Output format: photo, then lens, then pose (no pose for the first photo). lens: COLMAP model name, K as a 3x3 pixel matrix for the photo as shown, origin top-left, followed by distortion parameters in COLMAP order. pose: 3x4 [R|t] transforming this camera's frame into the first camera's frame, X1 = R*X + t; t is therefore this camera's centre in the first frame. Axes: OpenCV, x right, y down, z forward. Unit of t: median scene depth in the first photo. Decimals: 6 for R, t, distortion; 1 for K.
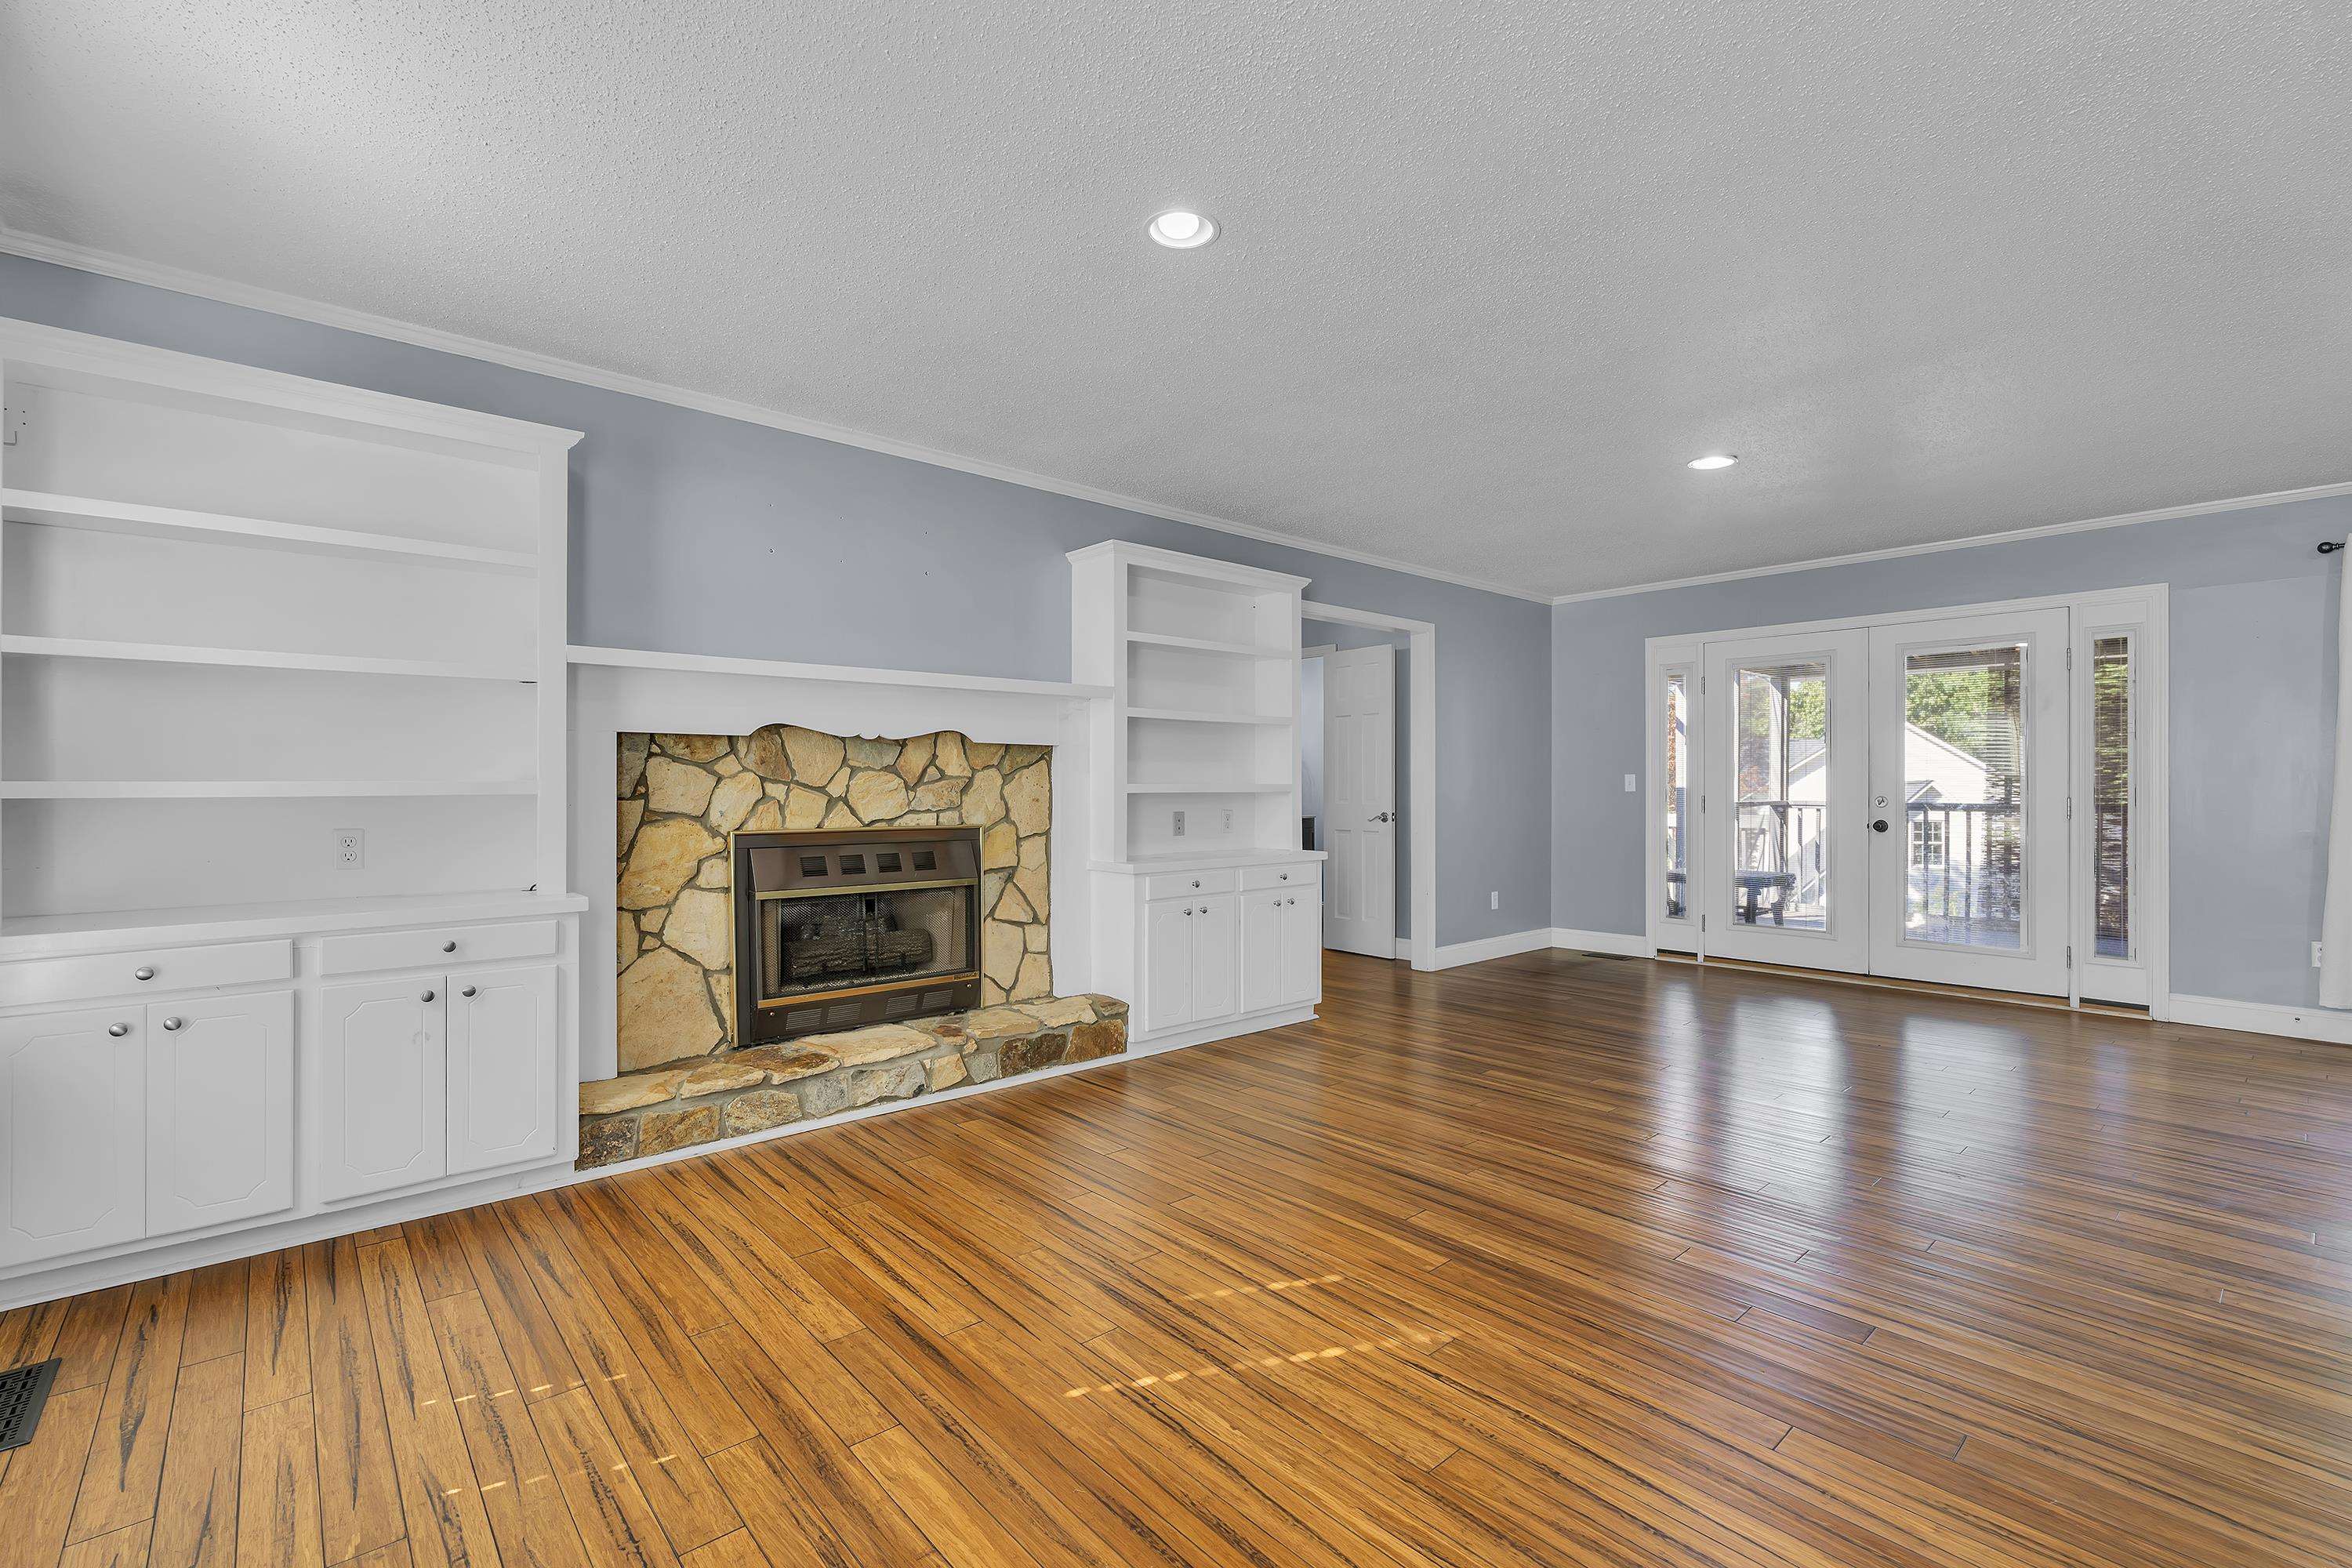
lens RADIAL K [[1025.6, 0, 1179.5], [0, 1025.6, 787.0], [0, 0, 1]] dist [-0.003239, -0.000375]
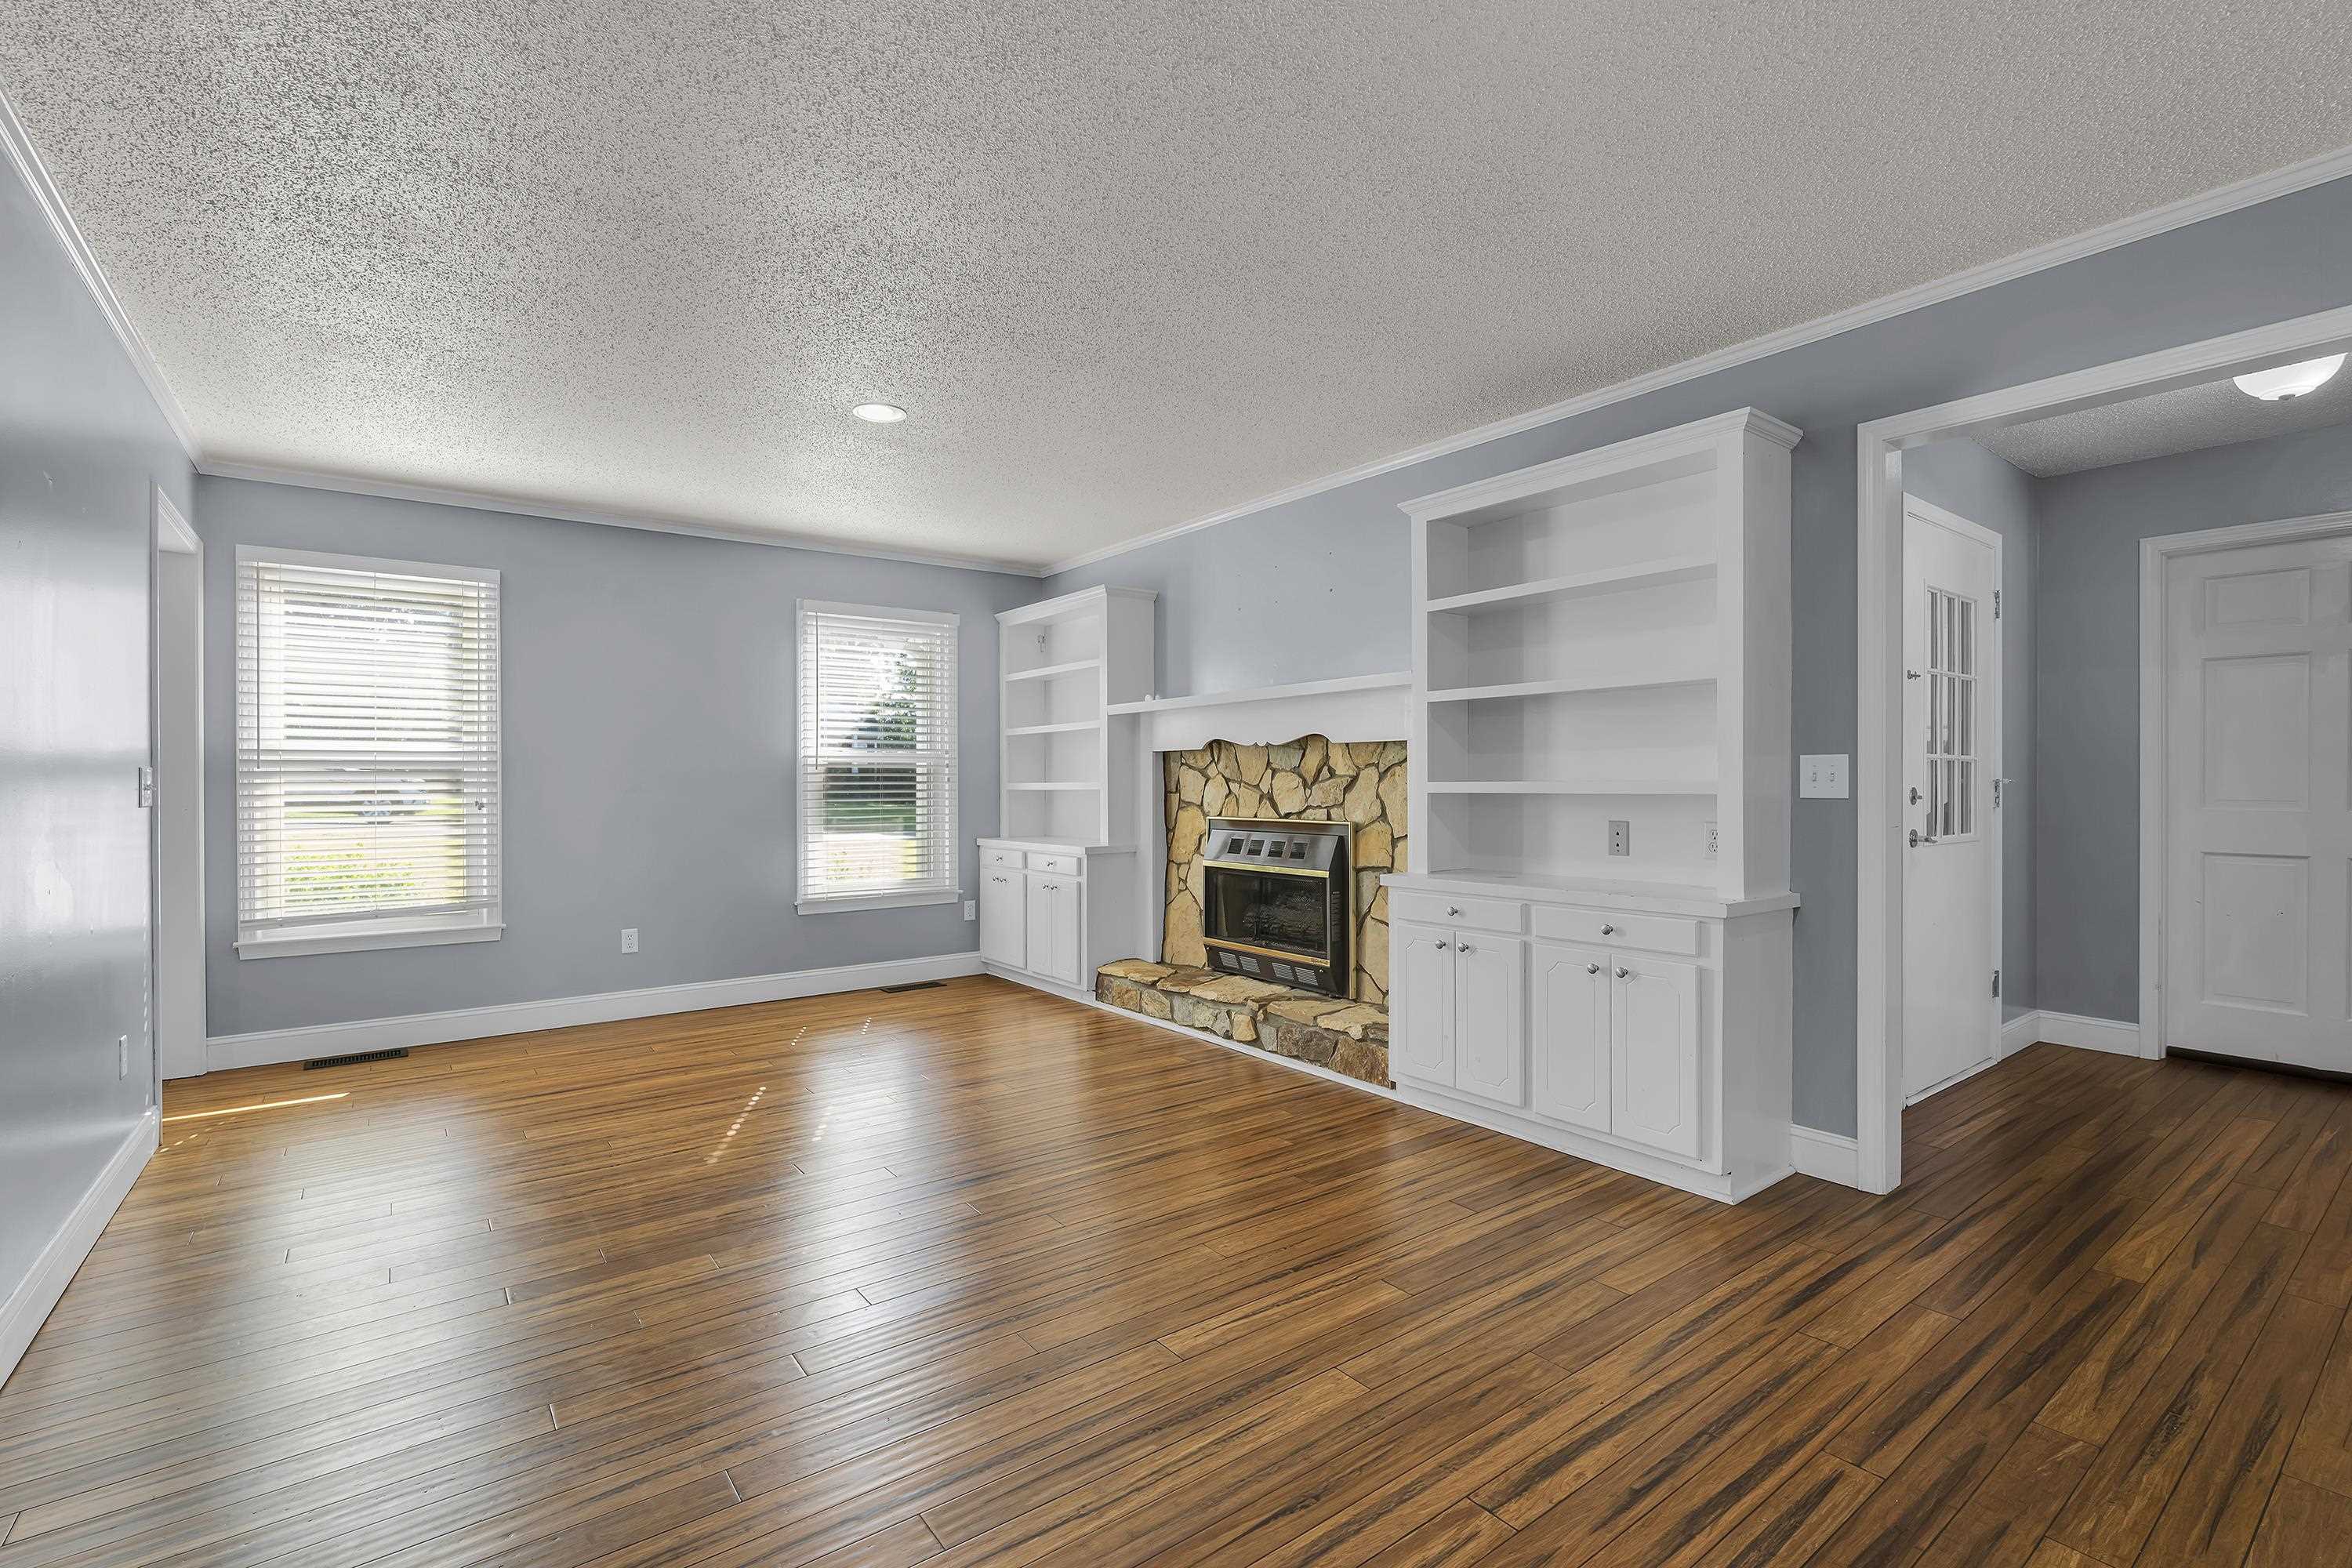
lens RADIAL K [[1053.3, 0, 1174.5], [0, 1053.3, 785.7], [0, 0, 1]] dist [-0.000812, -0.000080]
pose [[-0.076541, 0.002268, -0.997064, 0.957875], [0.003112, 0.999993, 0.002036, -0.002396], [0.997062, -0.002947, -0.076548, 0.992258]]
